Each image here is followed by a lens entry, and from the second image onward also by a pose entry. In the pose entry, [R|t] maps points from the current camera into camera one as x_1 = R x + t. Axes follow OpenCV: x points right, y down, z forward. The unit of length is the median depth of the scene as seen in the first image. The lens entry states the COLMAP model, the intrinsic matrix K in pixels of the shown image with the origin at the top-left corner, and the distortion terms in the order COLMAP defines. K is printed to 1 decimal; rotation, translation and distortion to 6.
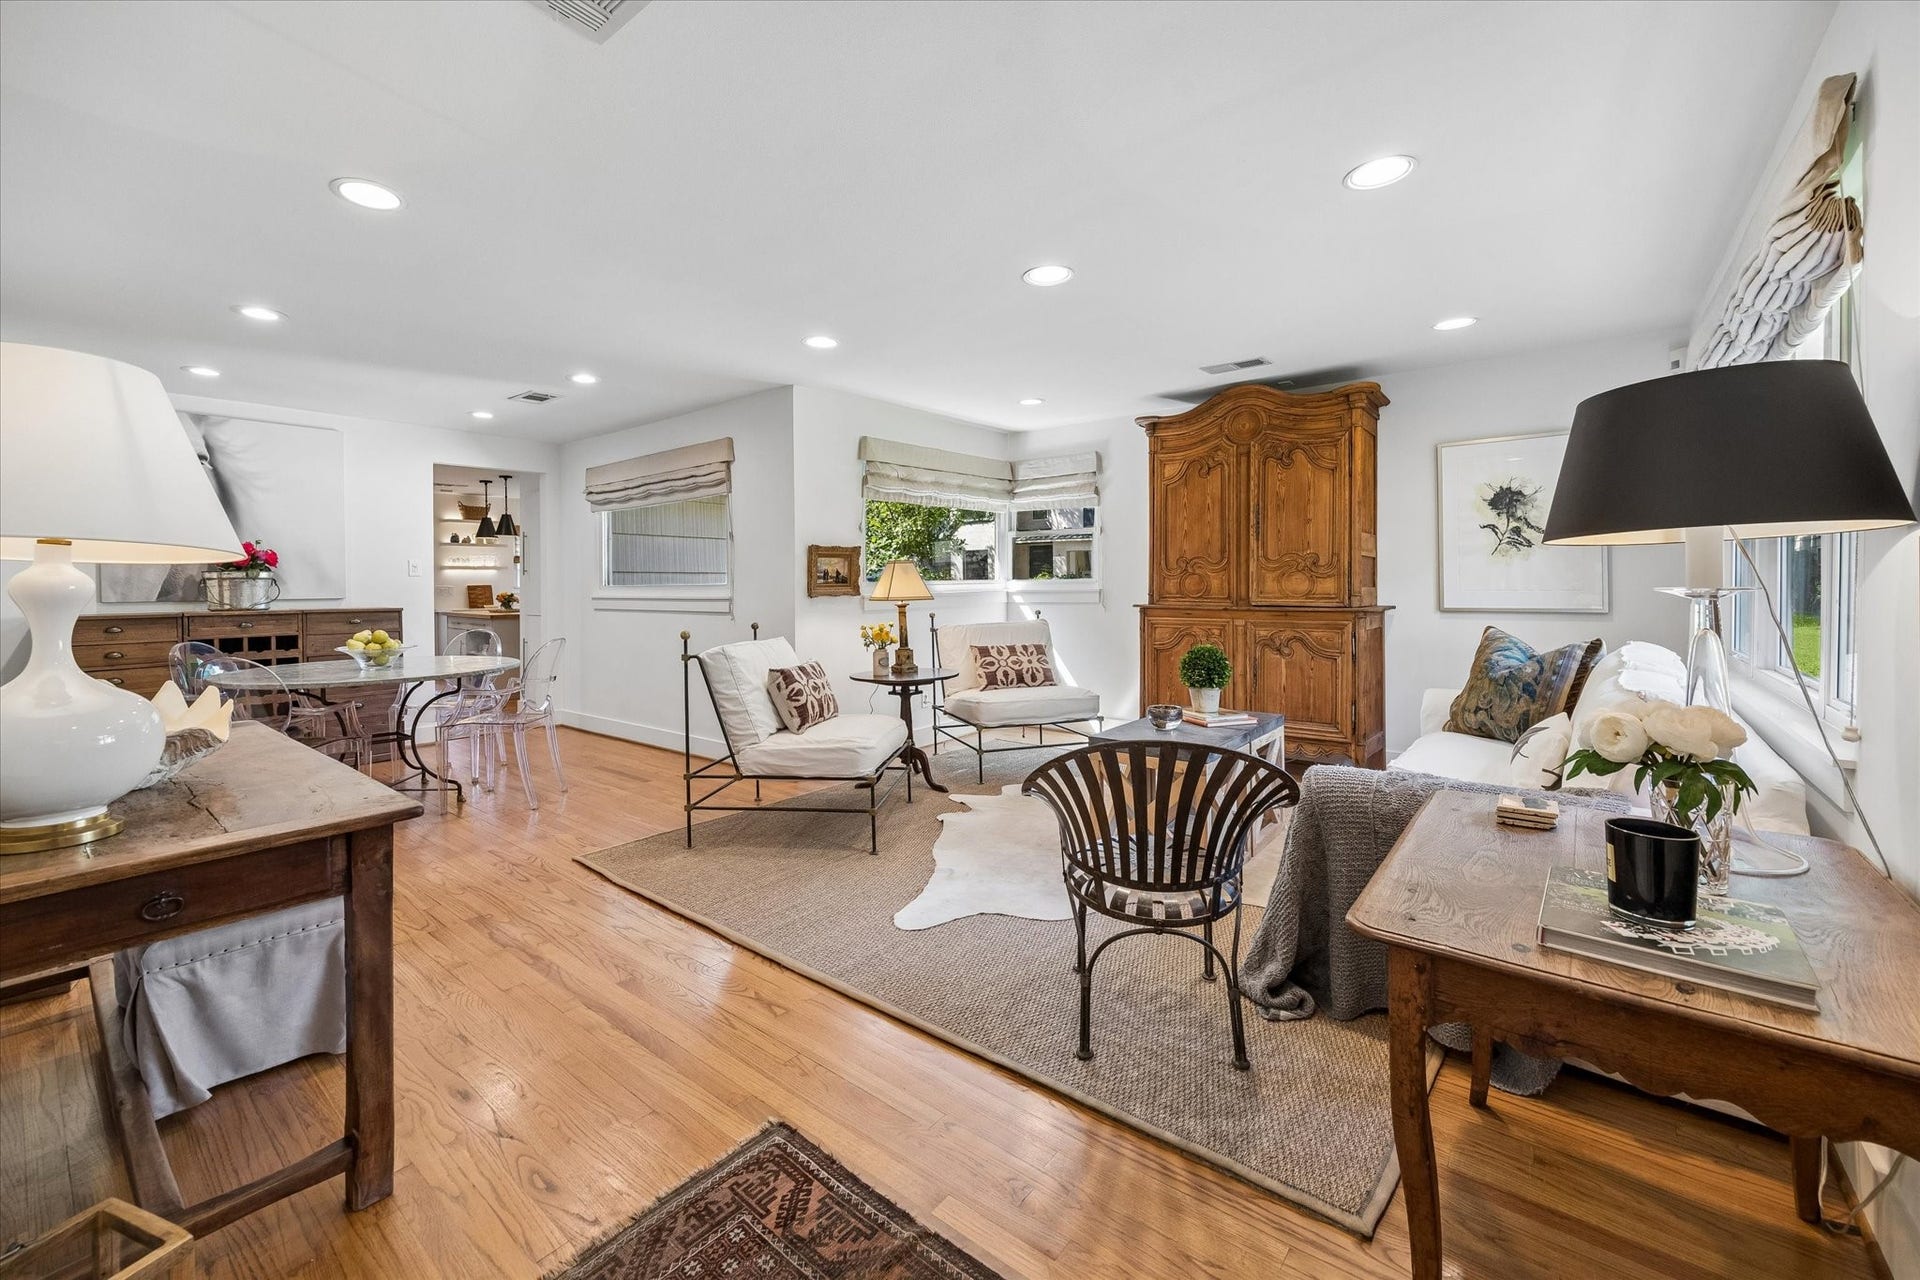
lens RADIAL K [[785.5, 0, 952.8], [0, 785.5, 596.1], [0, 0, 1]] dist [-0.000182, -0.000029]
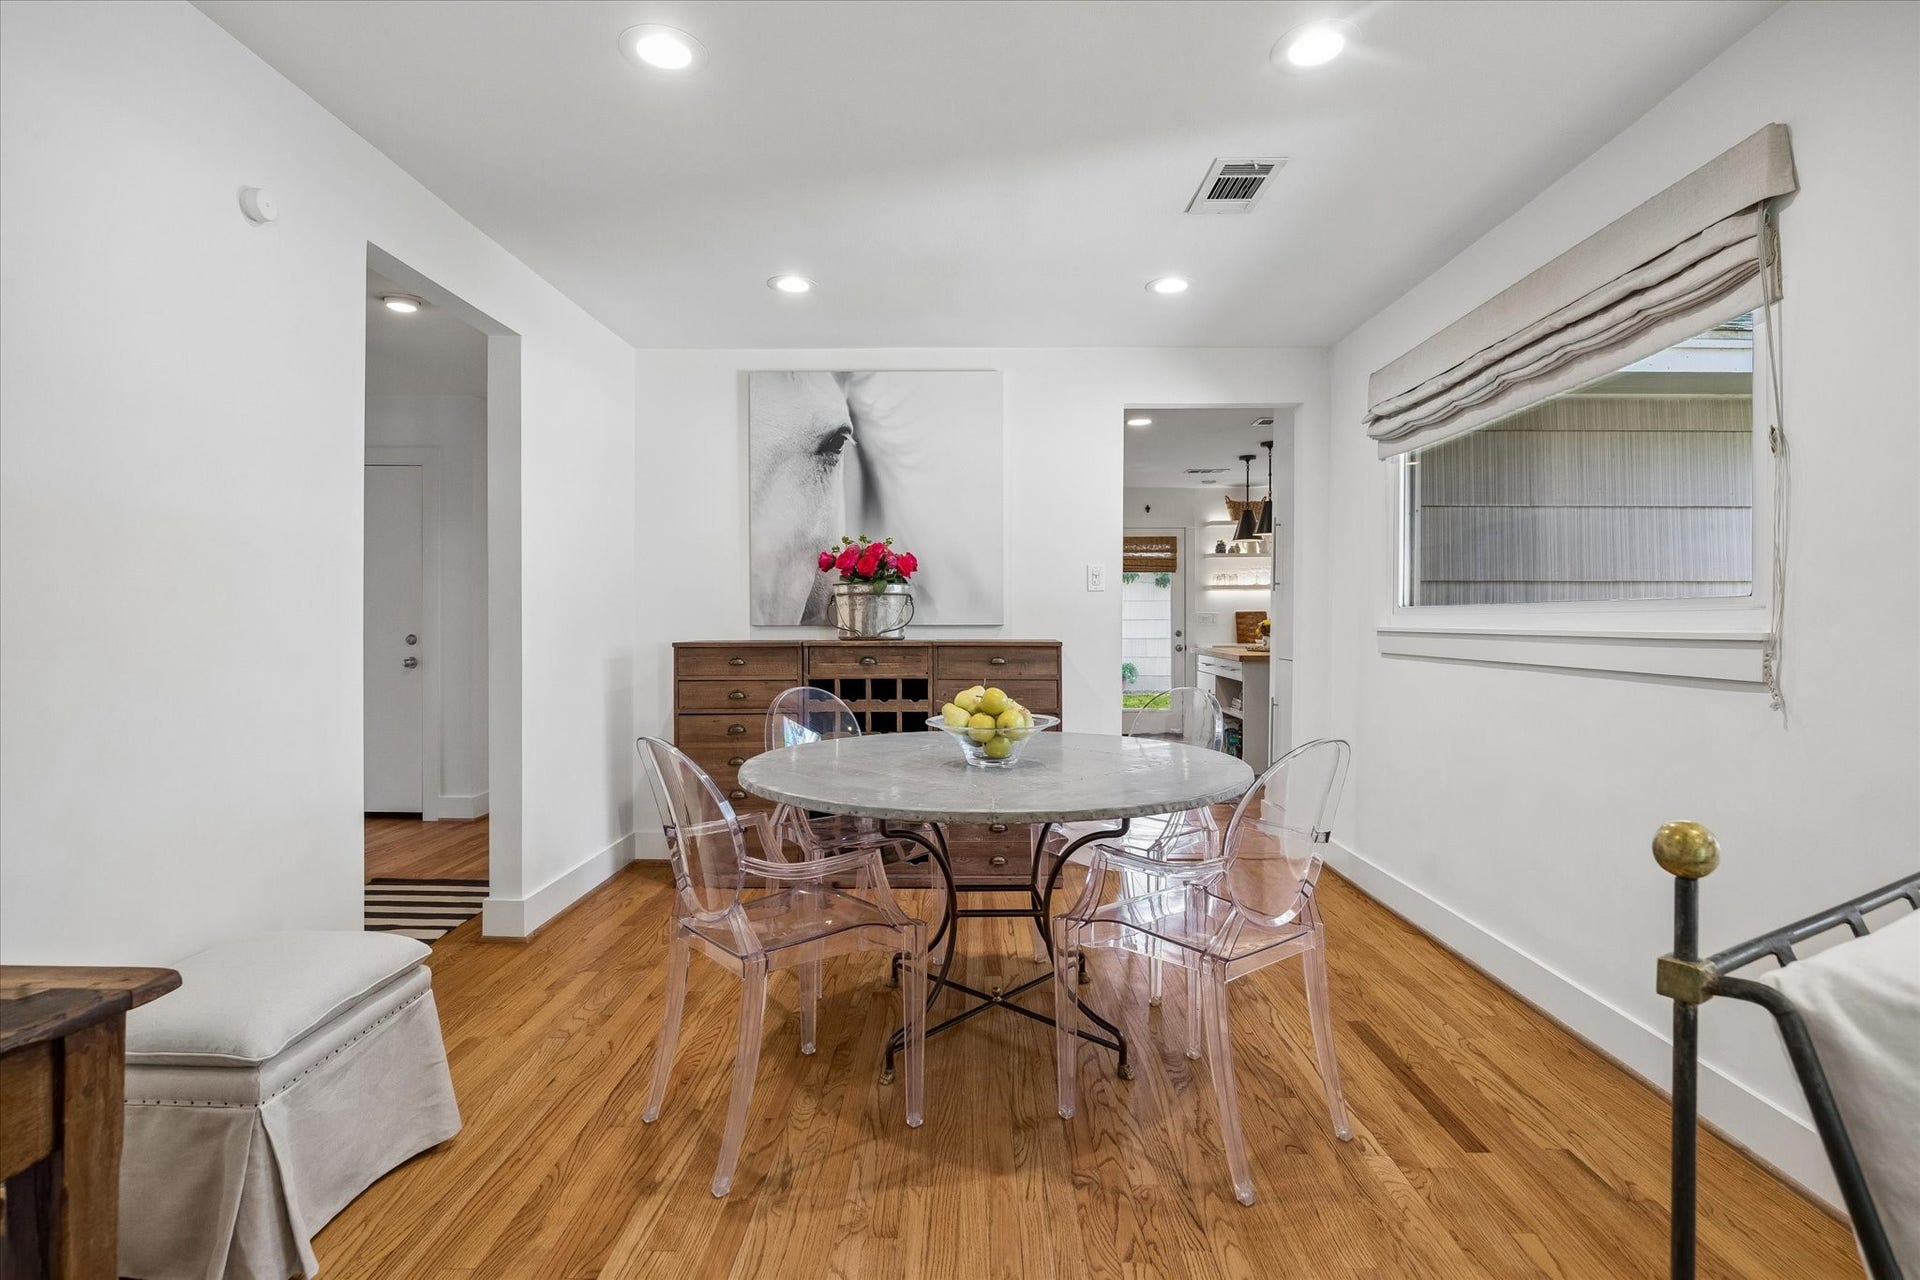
lens RADIAL K [[944.0, 0, 954.8], [0, 944.0, 624.1], [0, 0, 1]] dist [-0.001773, 0.000008]
pose [[0.620034, 0.010816, -0.784501, -0.191078], [-0.016180, 0.999869, 0.000996, 0.002096], [0.784408, 0.012076, 0.620127, 0.512861]]
